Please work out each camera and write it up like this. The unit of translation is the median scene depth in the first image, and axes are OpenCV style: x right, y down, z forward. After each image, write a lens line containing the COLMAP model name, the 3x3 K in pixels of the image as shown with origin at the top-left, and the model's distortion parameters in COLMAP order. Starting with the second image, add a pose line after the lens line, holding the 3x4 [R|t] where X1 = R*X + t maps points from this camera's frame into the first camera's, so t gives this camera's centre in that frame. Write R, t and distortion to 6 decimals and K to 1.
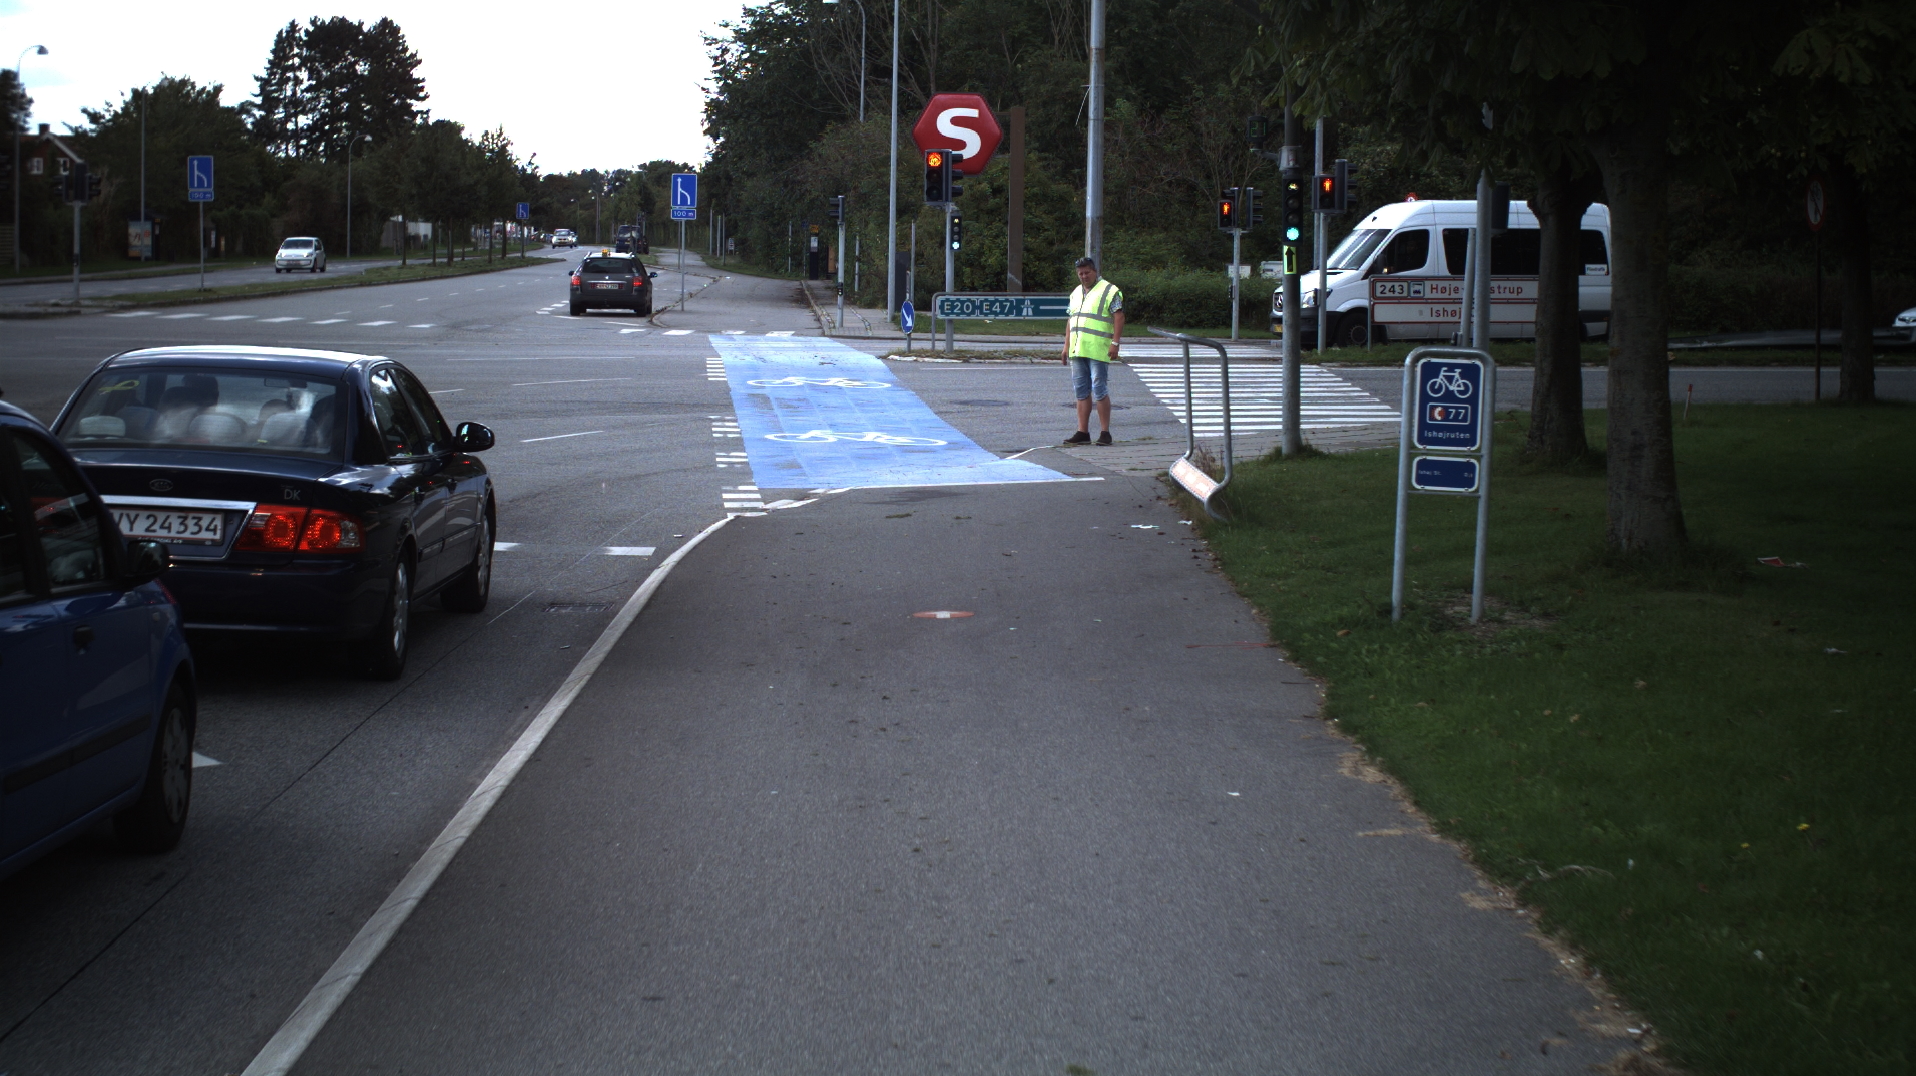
lens RADIAL K [[4056.9, 0, 958.0], [0, 4056.9, 538.0], [0, 0, 1]] dist [-0.359124, 0.624461]
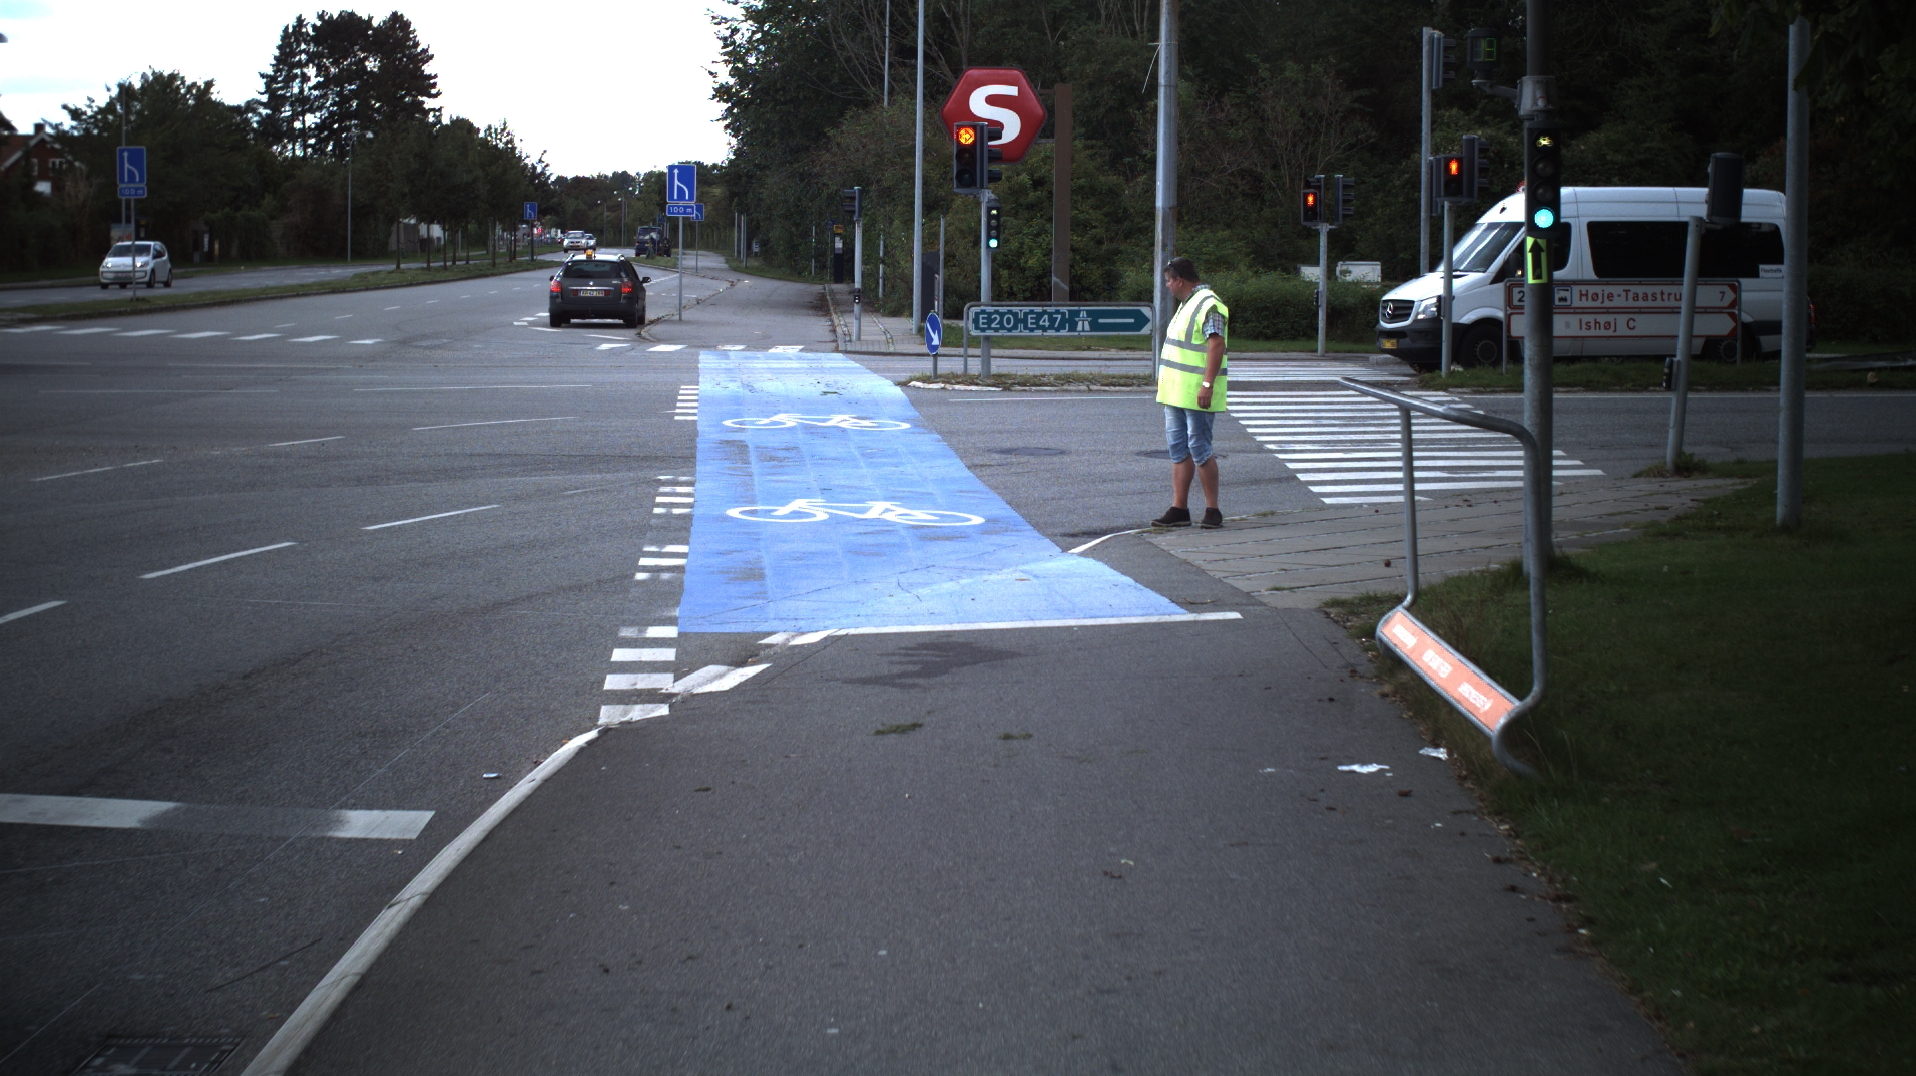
lens RADIAL K [[4056.9, 0, 958.0], [0, 4056.9, 538.0], [0, 0, 1]] dist [-0.359124, 0.624461]
pose [[0.999957, -0.003518, -0.008635, -0.000459], [0.003515, 0.999994, -0.000368, -0.007935], [0.008636, 0.000338, 0.999963, 0.115207]]
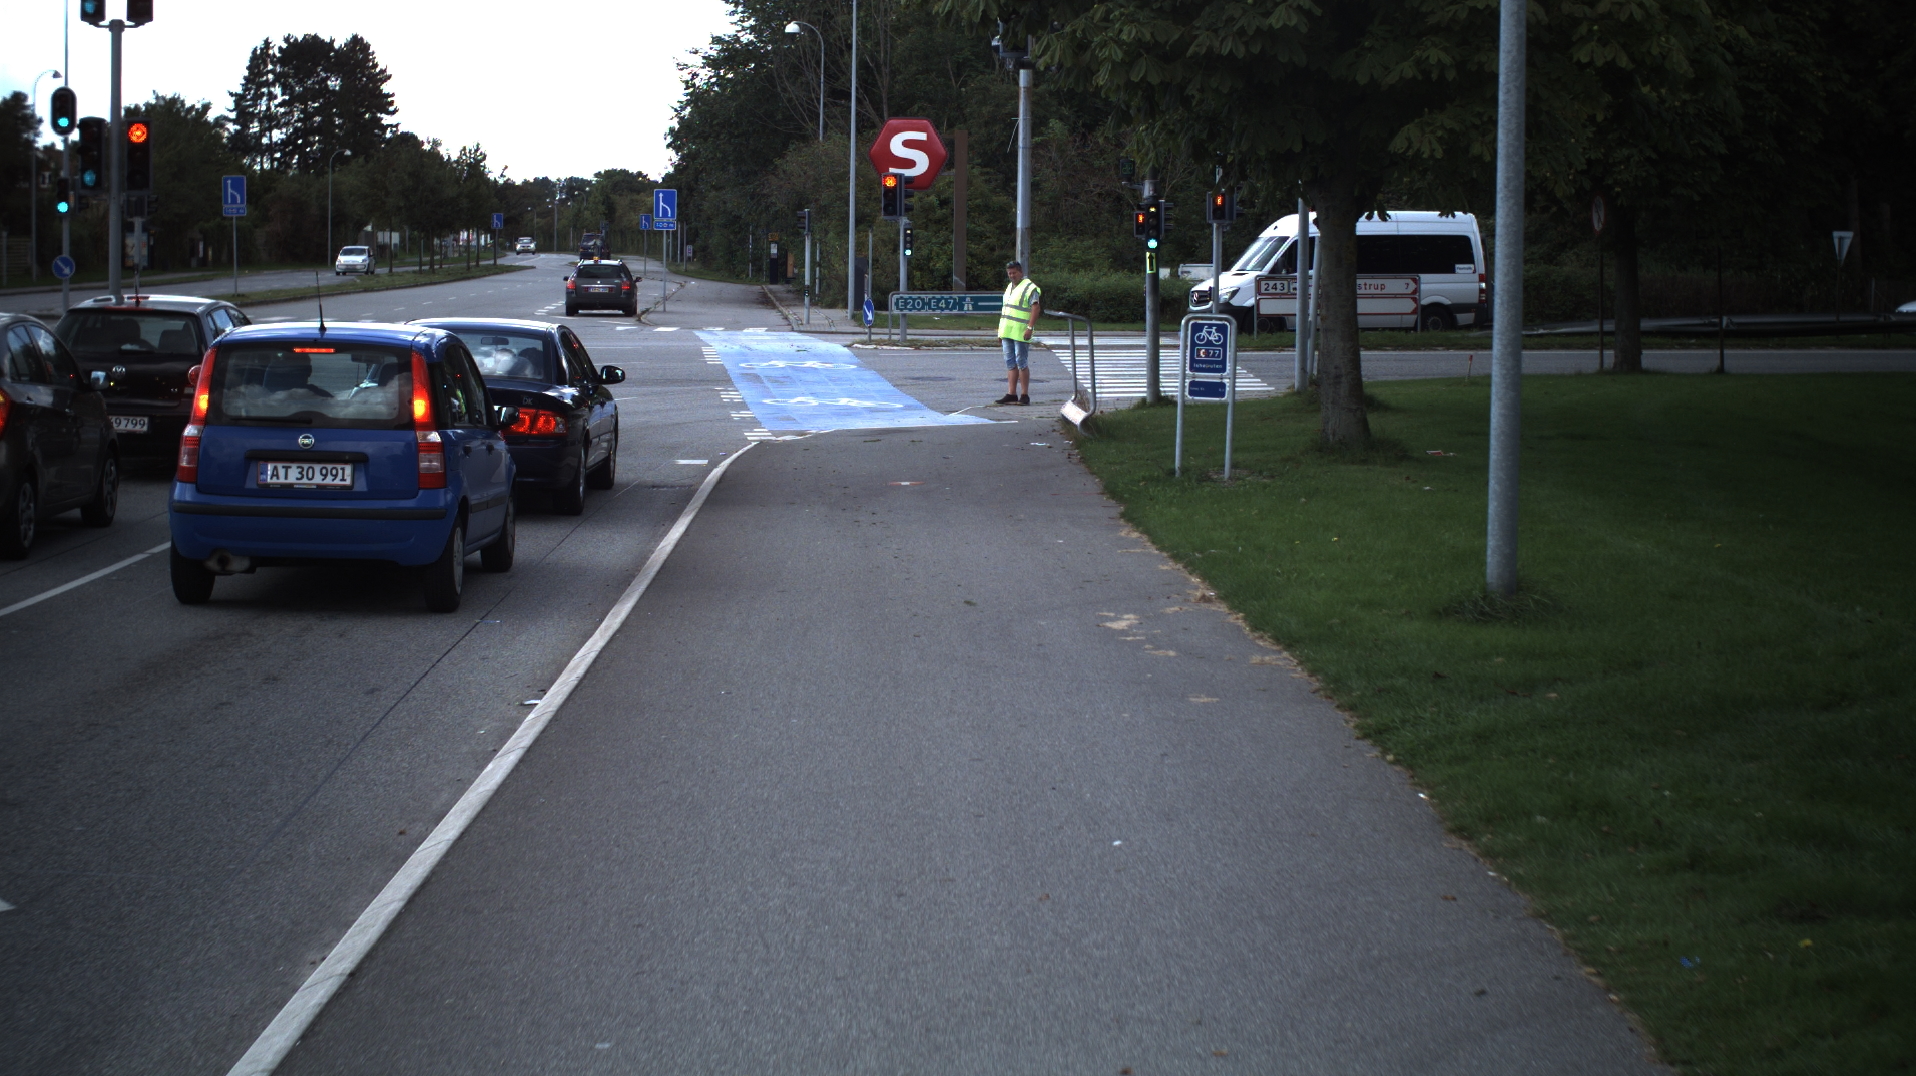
lens RADIAL K [[4056.9, 0, 958.0], [0, 4056.9, 538.0], [0, 0, 1]] dist [-0.359124, 0.624461]
pose [[0.999908, -0.006501, 0.011944, -0.000374], [0.006516, 0.999978, -0.001168, 0.007998], [-0.011937, 0.001246, 0.999928, -0.115249]]
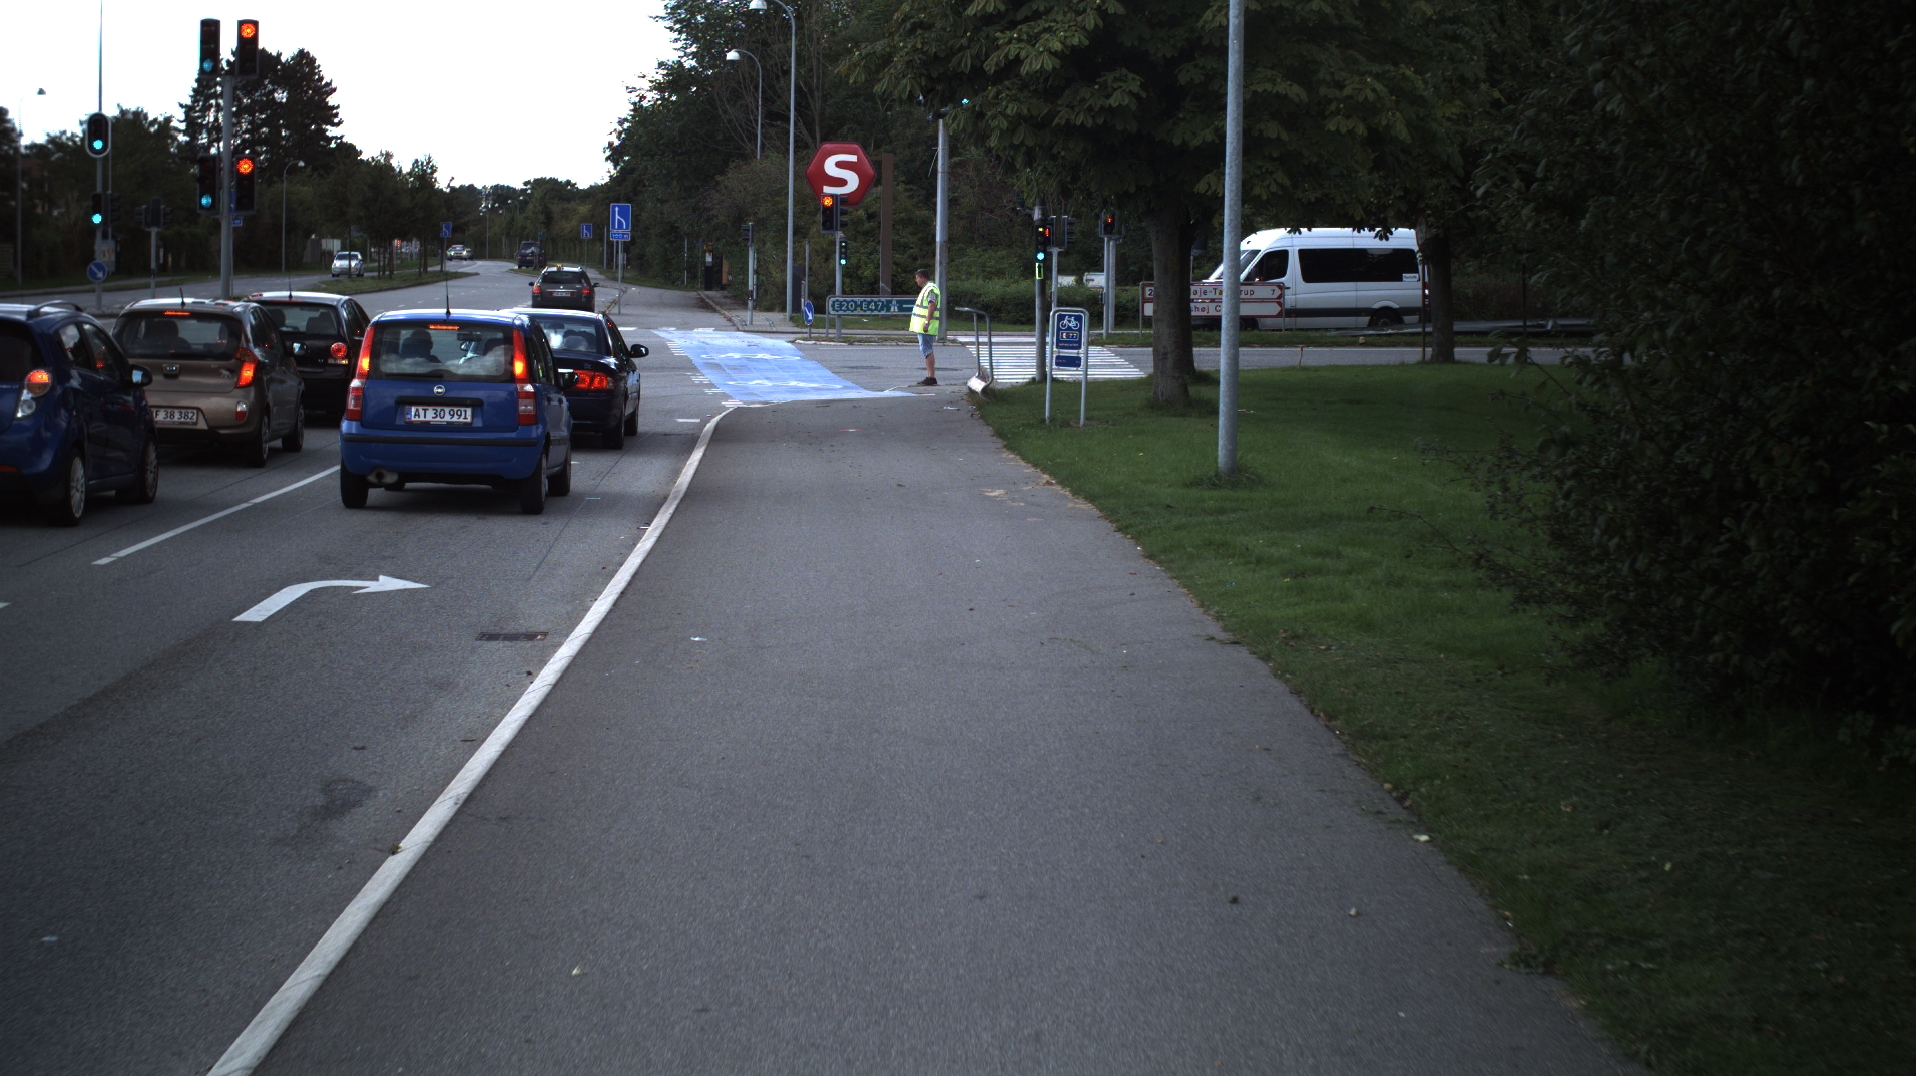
lens RADIAL K [[4056.9, 0, 958.0], [0, 4056.9, 538.0], [0, 0, 1]] dist [-0.359124, 0.624461]
pose [[0.999504, -0.003416, 0.031313, -0.002808], [0.003517, 0.999989, -0.003176, 0.016028], [-0.031302, 0.003285, 0.999505, -0.230216]]
